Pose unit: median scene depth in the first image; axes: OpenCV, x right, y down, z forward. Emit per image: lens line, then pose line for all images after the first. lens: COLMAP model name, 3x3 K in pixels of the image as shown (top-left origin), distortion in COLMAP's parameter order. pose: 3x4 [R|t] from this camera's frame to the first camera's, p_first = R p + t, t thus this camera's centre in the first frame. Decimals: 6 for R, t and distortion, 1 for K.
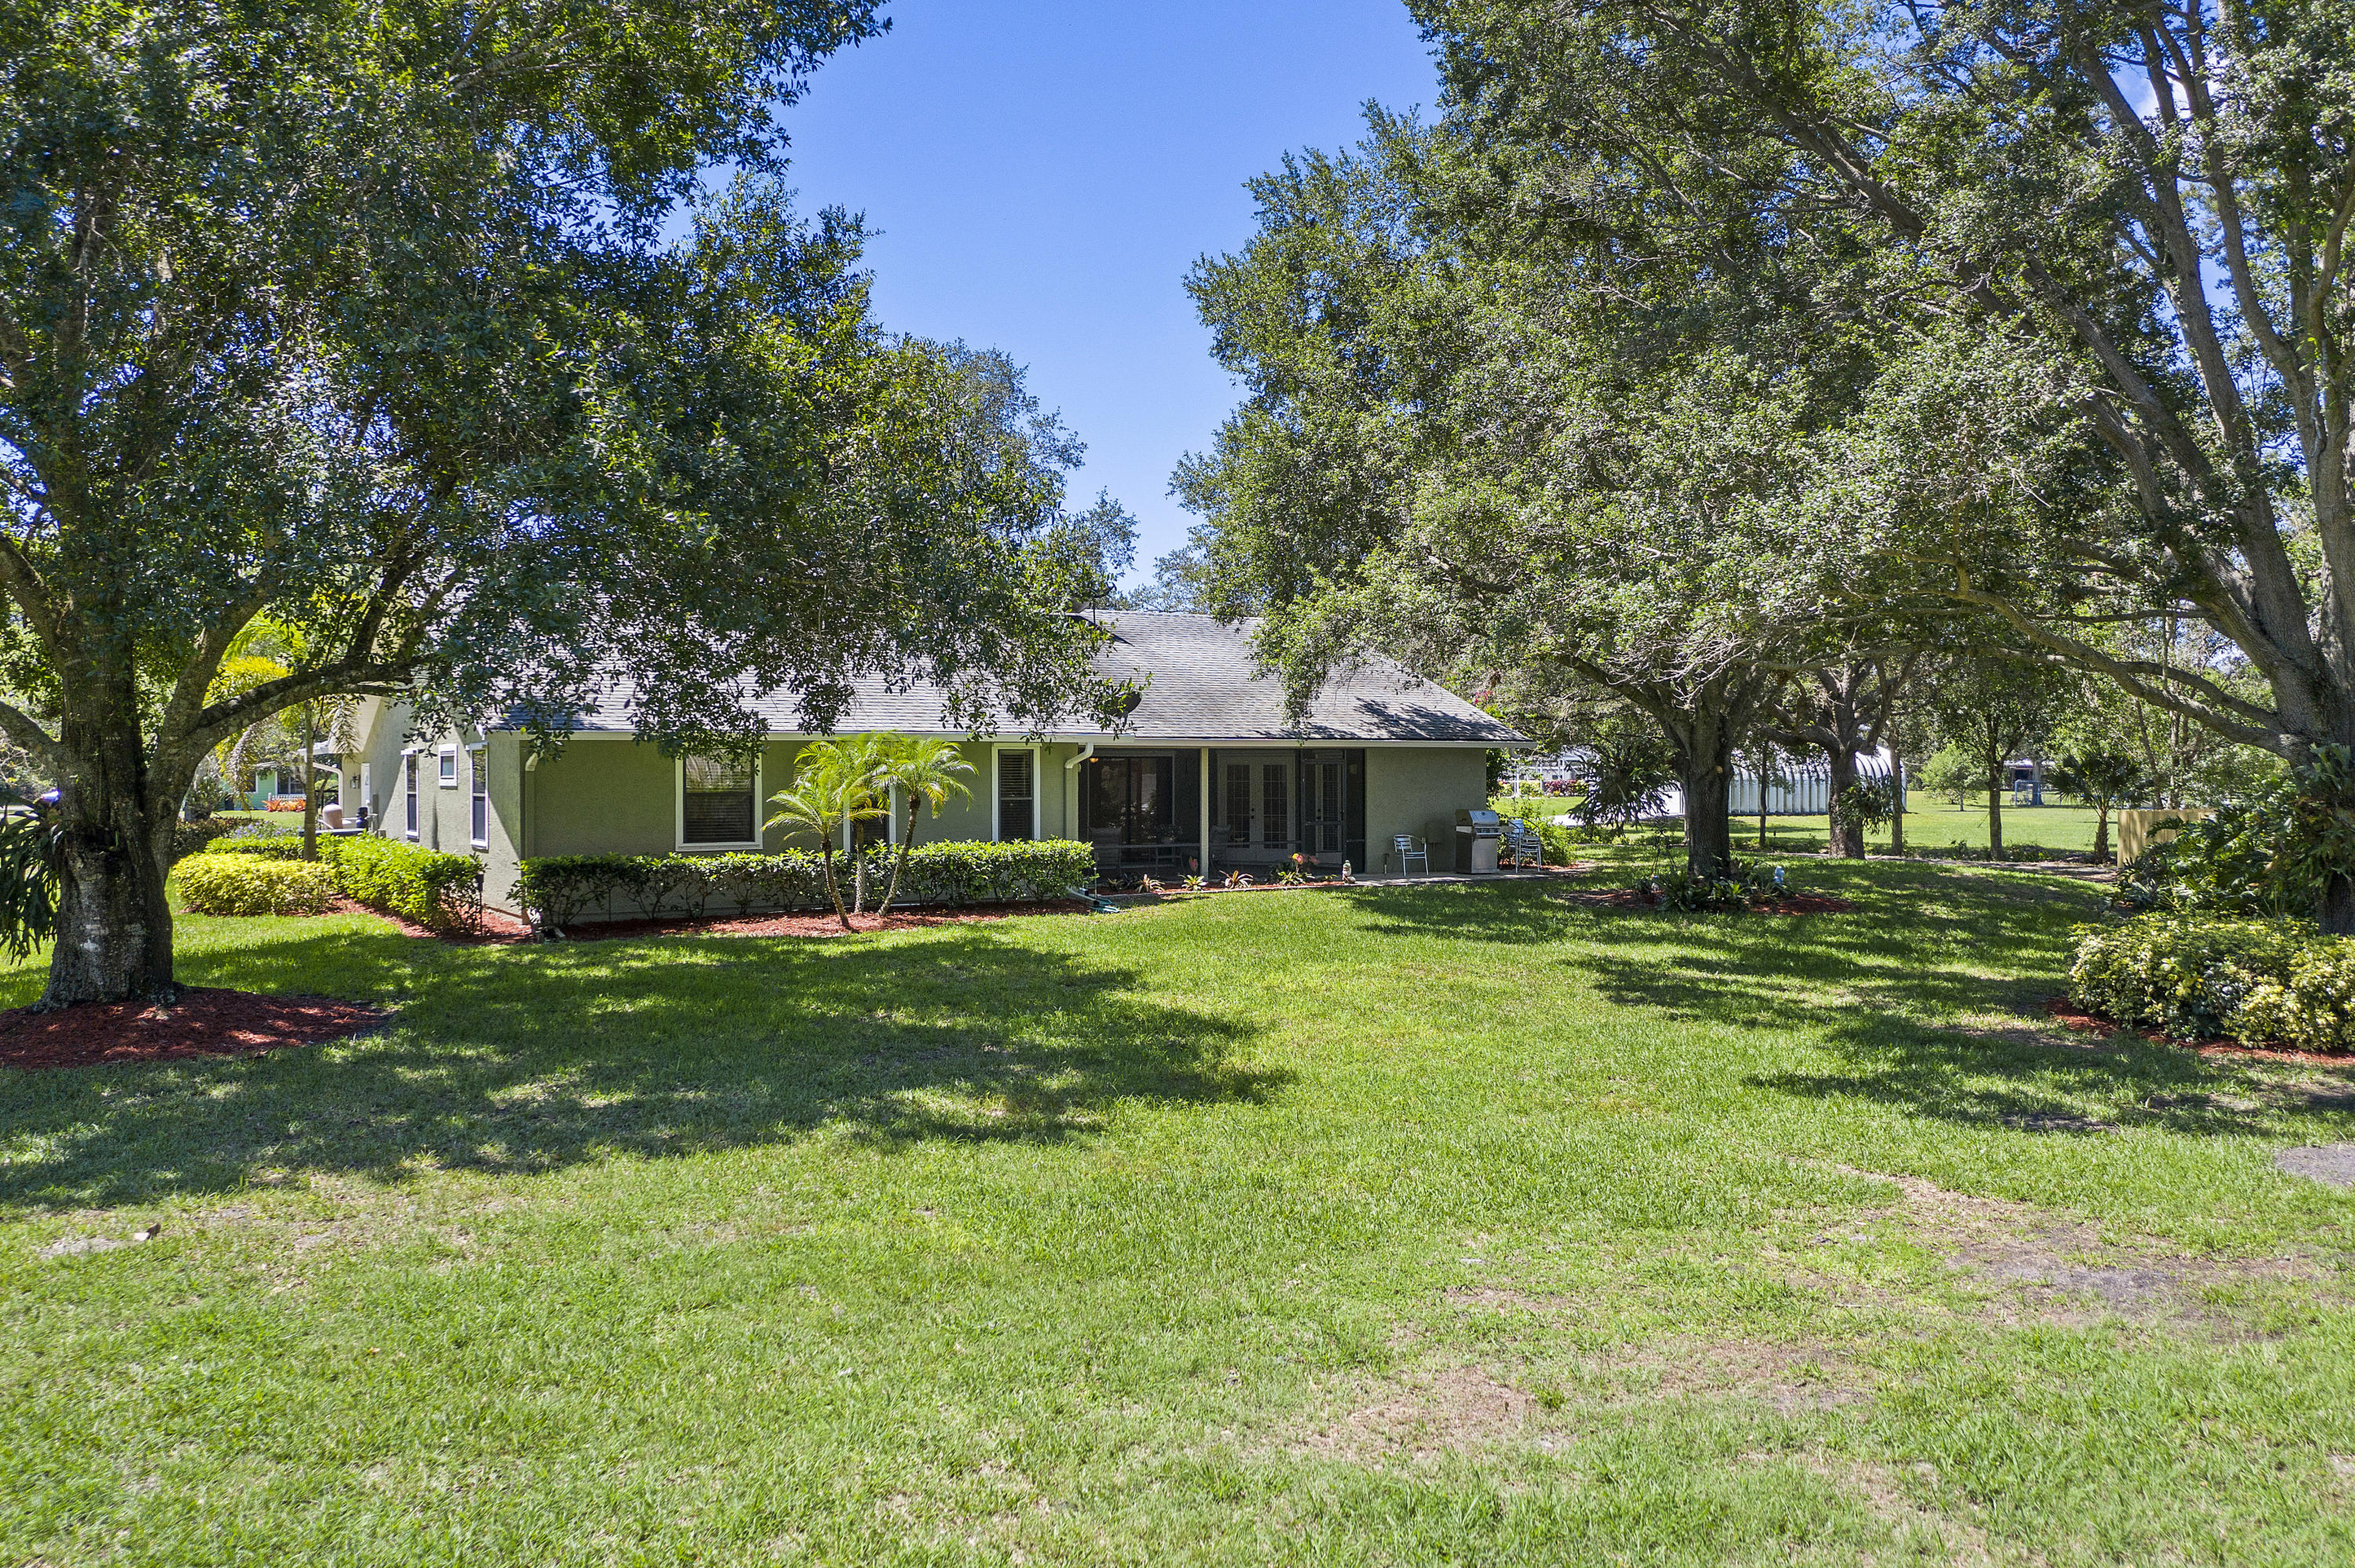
lens RADIAL K [[1852.4, 0, 1173.4], [0, 1852.4, 833.6], [0, 0, 1]] dist [-0.009630, 0.002248]
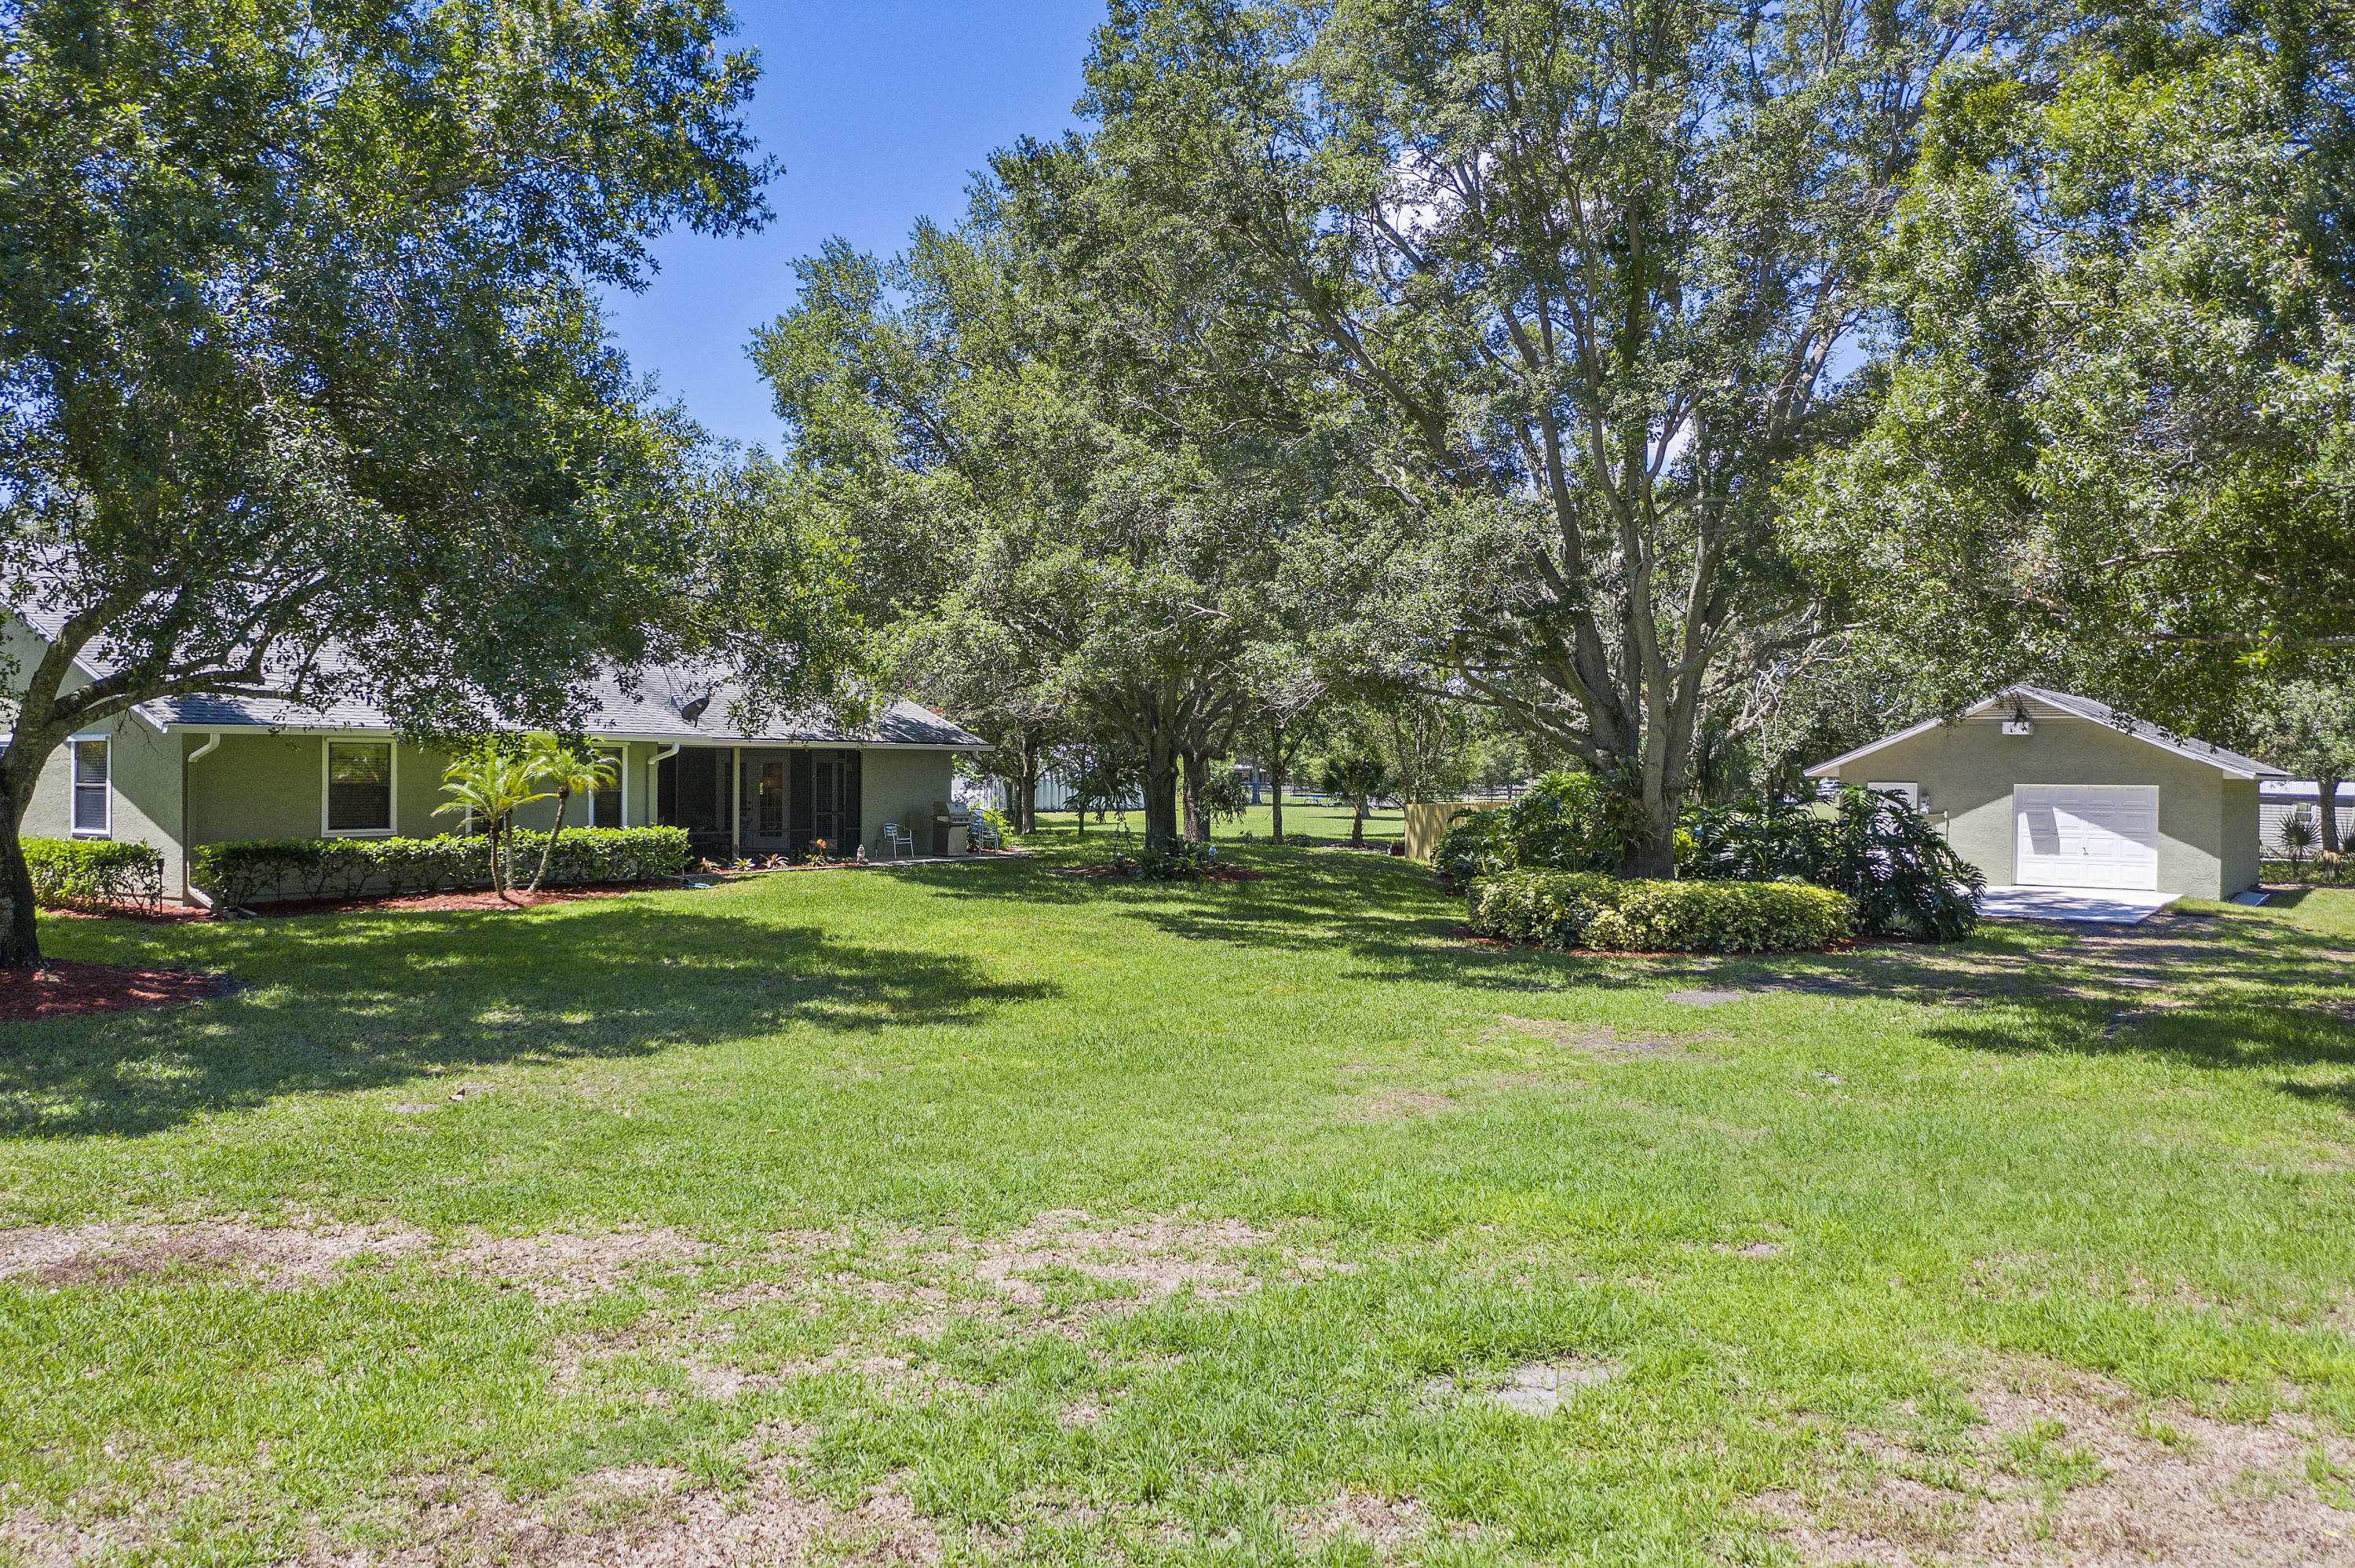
lens RADIAL K [[1852.4, 0, 1173.4], [0, 1852.4, 833.6], [0, 0, 1]] dist [-0.009630, 0.002248]
pose [[0.917607, -0.005206, 0.397454, -0.242682], [0.005445, 0.999985, 0.000527, 0.009609], [-0.397450, 0.001680, 0.917622, -0.193275]]
